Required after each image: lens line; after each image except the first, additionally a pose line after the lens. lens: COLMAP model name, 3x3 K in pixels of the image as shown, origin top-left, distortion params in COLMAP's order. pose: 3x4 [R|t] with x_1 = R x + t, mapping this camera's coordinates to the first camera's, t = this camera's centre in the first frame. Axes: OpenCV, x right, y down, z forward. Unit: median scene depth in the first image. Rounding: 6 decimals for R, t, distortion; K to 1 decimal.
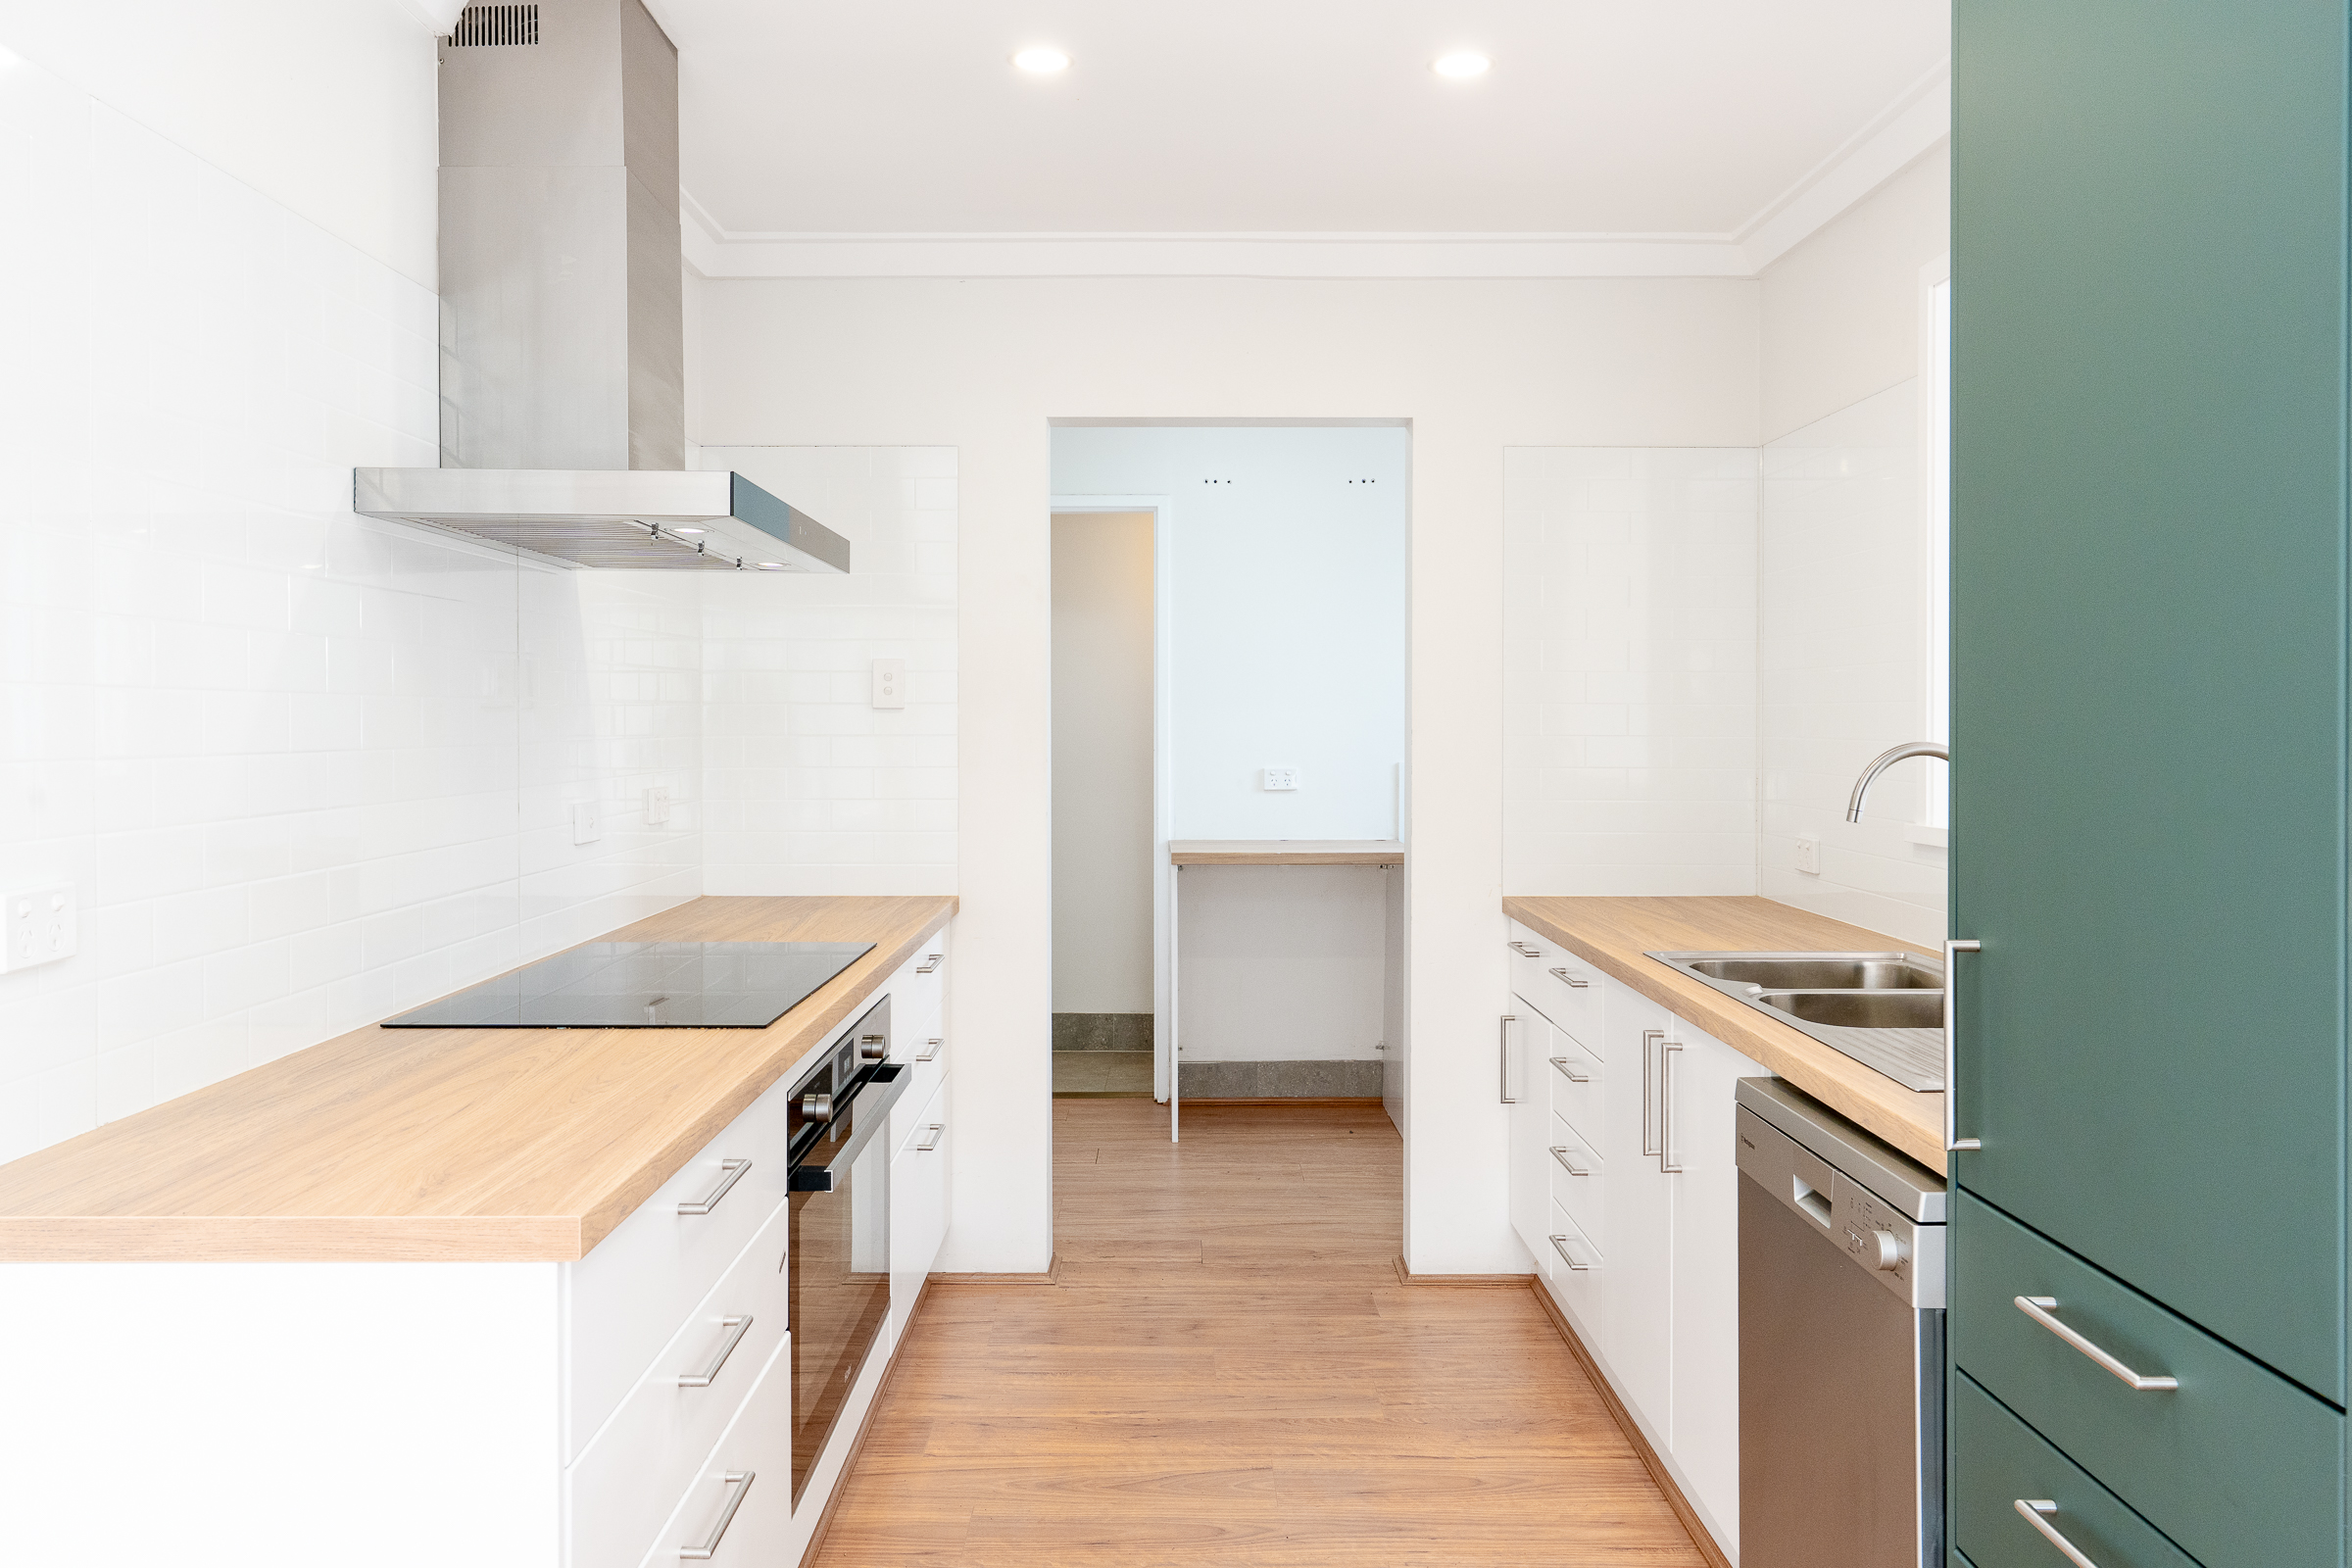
lens RADIAL K [[1843.6, 0, 1177.1], [0, 1843.6, 760.1], [0, 0, 1]] dist [-0.003002, -0.001515]
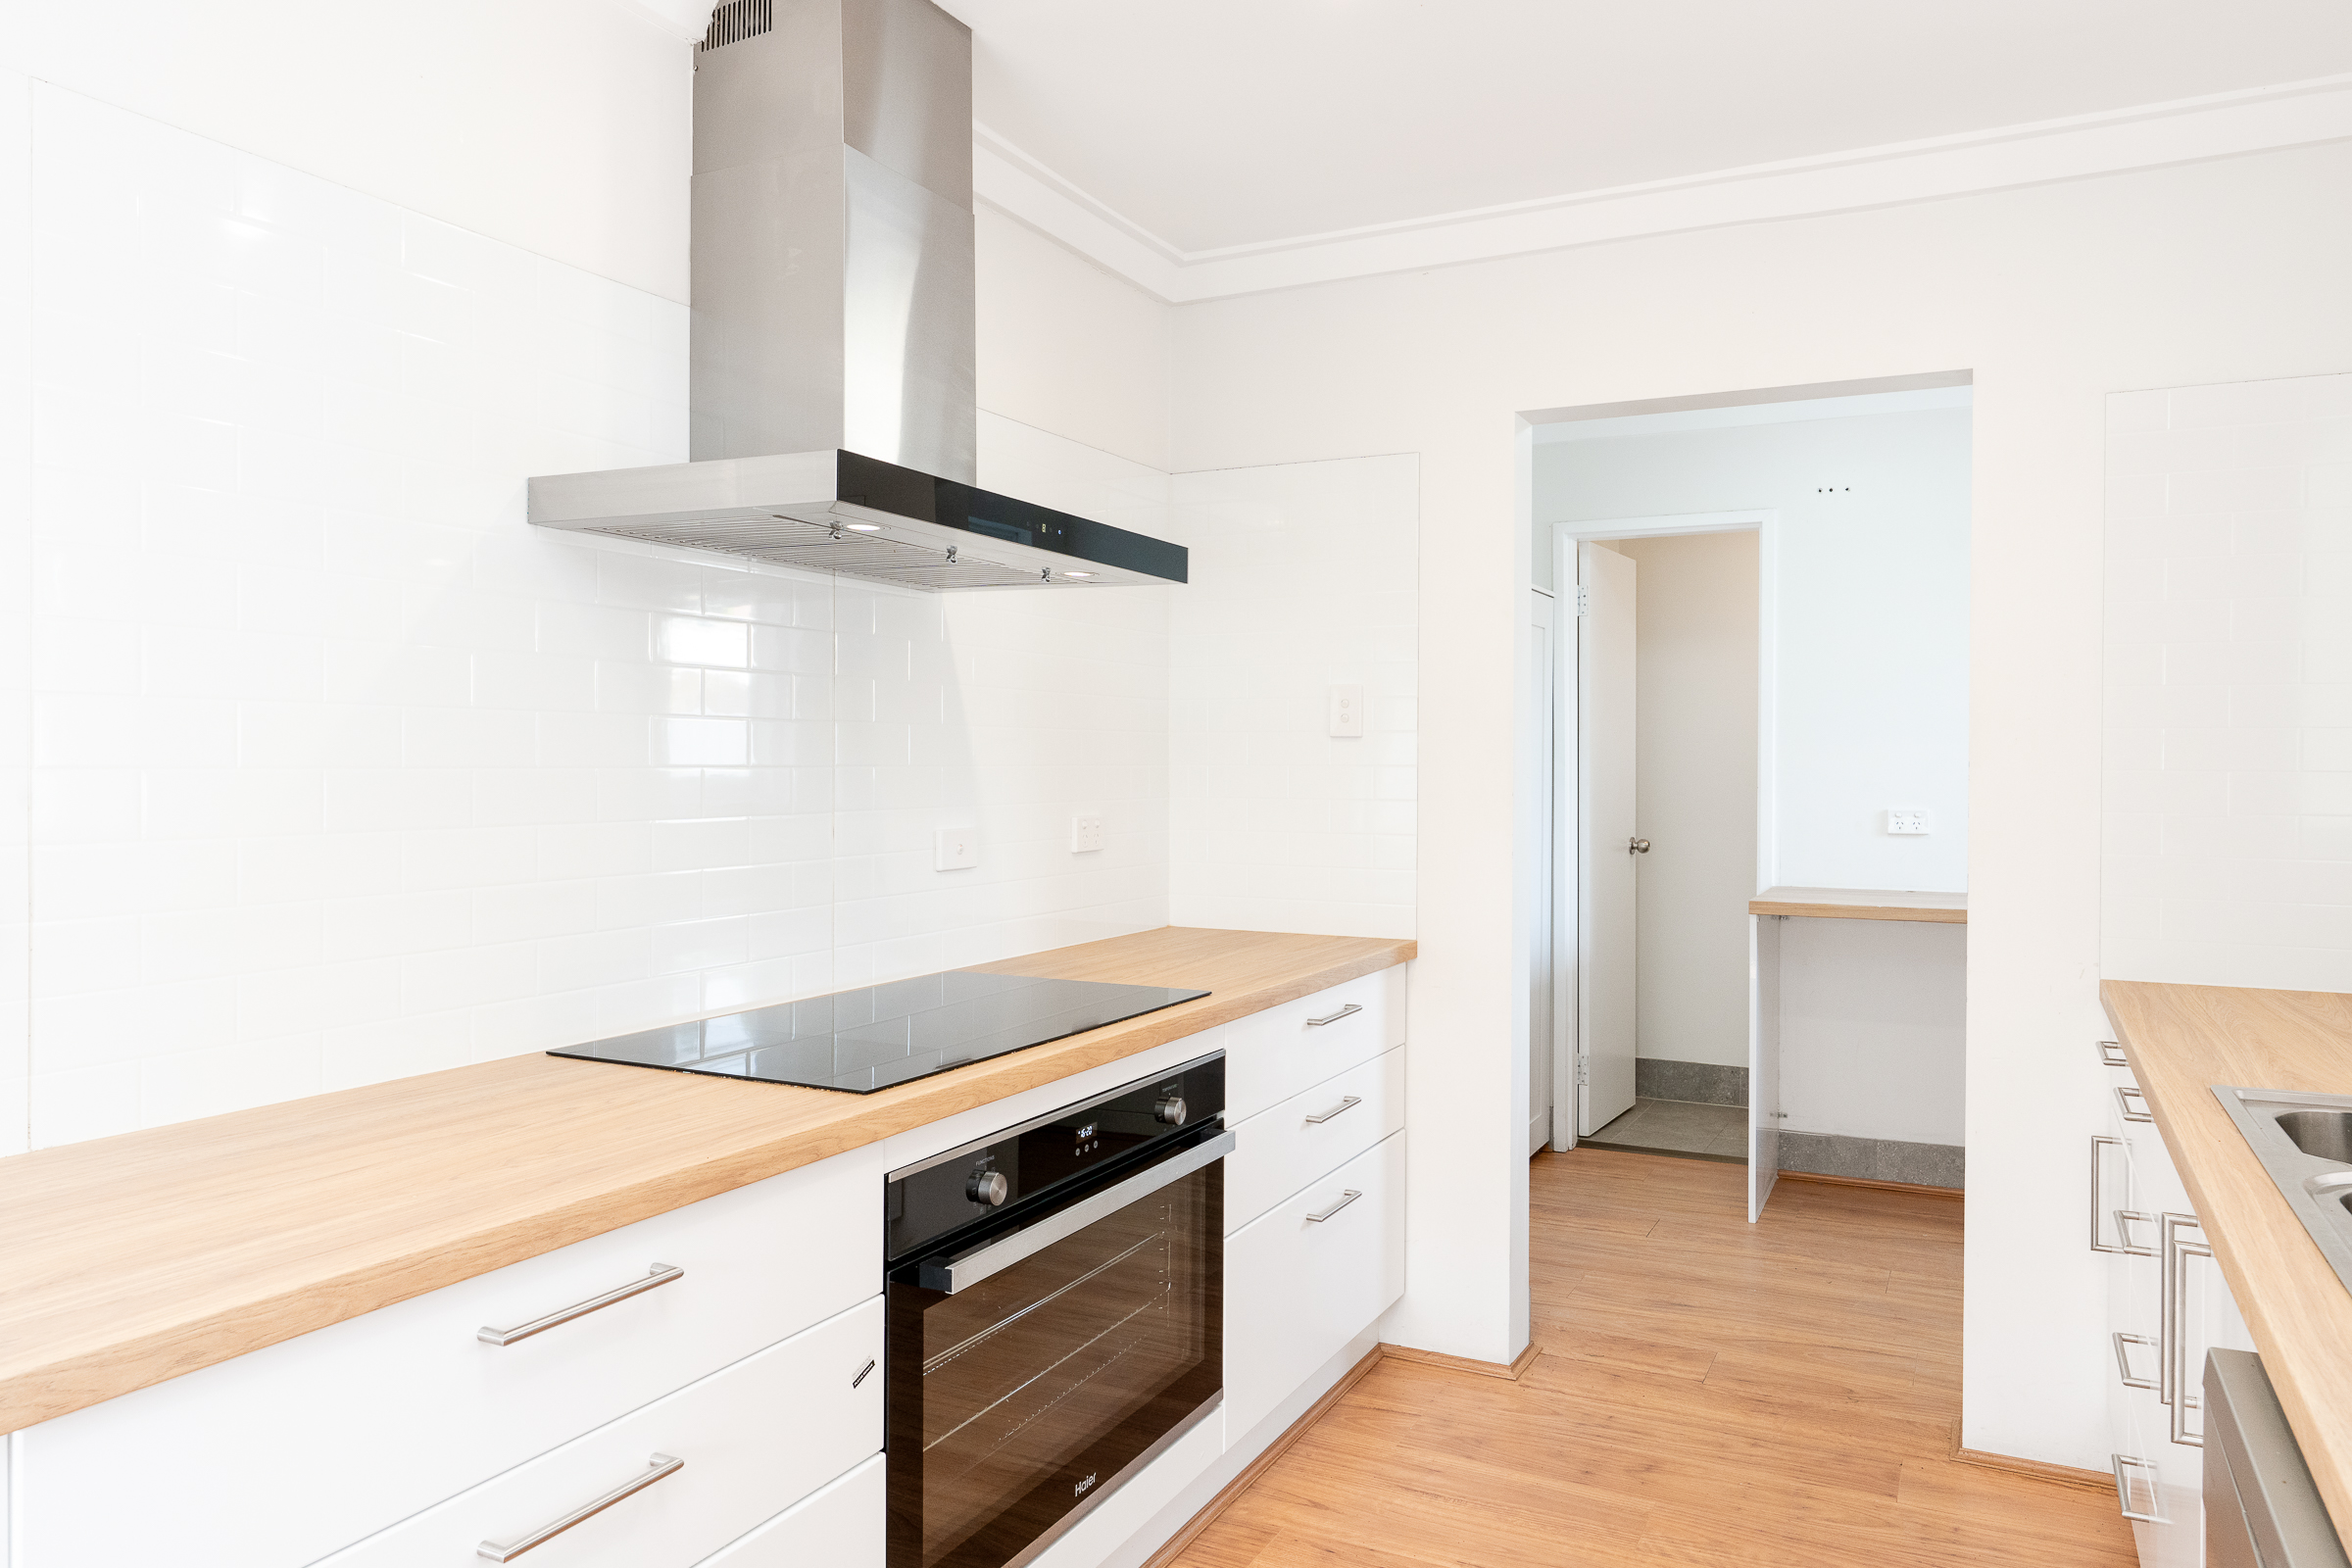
lens RADIAL K [[1596.7, 0, 1176.0], [0, 1596.7, 784.0], [0, 0, 1]] dist [-0.004189, 0.002158]
pose [[0.886868, 0.010121, -0.461912, 0.142609], [-0.014116, 0.999887, -0.005195, 0.001452], [0.461807, 0.011128, 0.886911, 0.235056]]
